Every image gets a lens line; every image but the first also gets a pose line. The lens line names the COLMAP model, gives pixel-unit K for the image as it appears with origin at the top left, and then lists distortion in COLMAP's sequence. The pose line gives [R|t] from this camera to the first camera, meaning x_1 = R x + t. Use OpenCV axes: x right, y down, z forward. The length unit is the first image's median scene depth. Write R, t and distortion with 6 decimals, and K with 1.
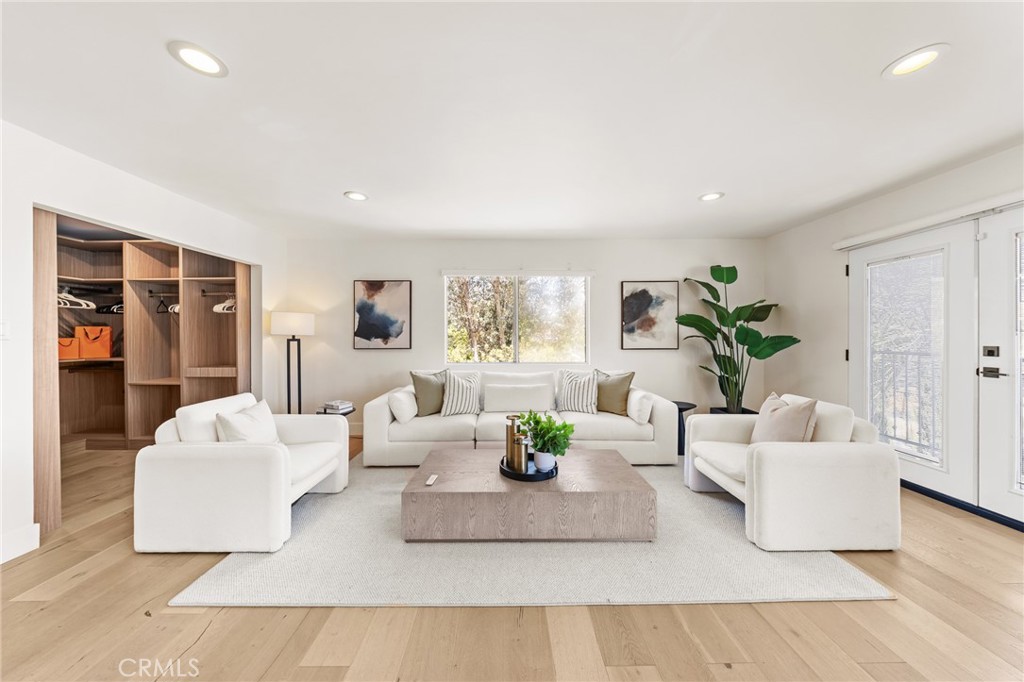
lens RADIAL K [[340.8, 0, 509.9], [0, 340.8, 336.5], [0, 0, 1]] dist [-0.006531, -0.000093]
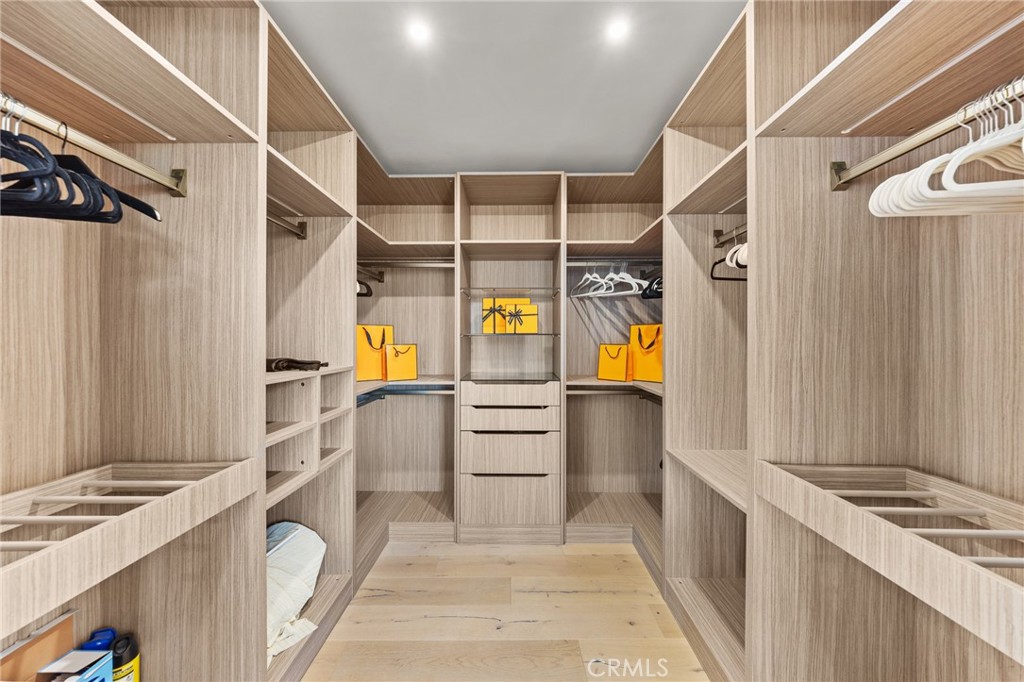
lens RADIAL K [[340.8, 0, 508.7], [0, 340.8, 339.9], [0, 0, 1]] dist [-0.006531, -0.000093]
pose [[-0.029827, 0.001120, -0.999554, -0.653013], [0.003480, 0.999993, 0.001017, -0.004394], [0.999549, -0.003448, -0.029831, 0.772153]]
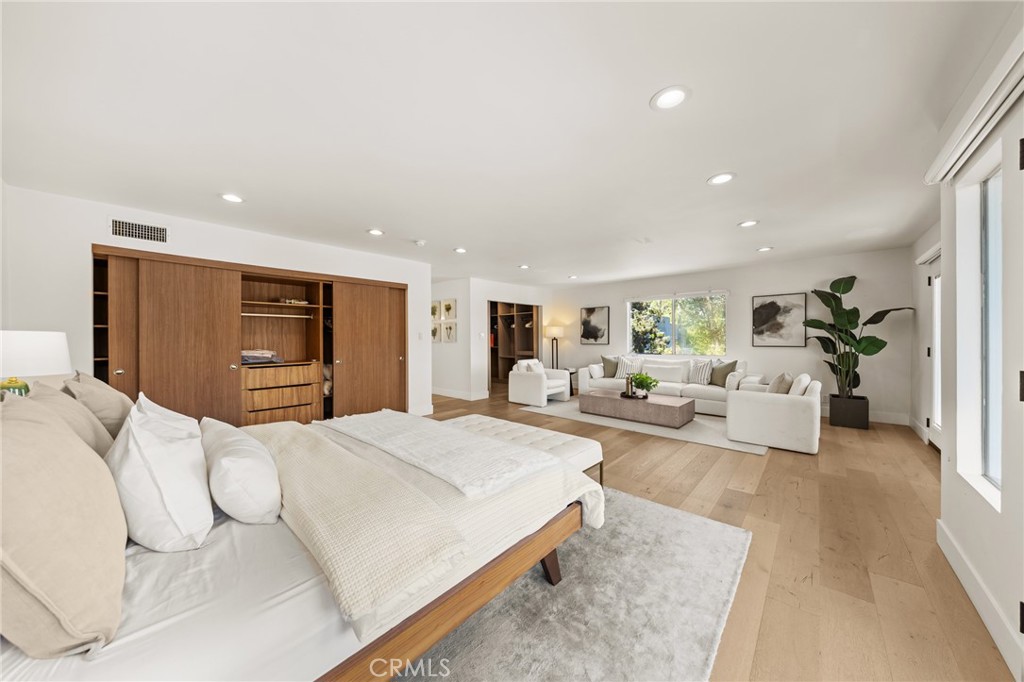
lens RADIAL K [[340.8, 0, 516.9], [0, 340.8, 339.4], [0, 0, 1]] dist [-0.006531, -0.000093]
pose [[0.742128, 0.000196, -0.670258, 0.595606], [0.004139, 0.999980, 0.004875, -0.001343], [0.670245, -0.006392, 0.742112, -0.710782]]
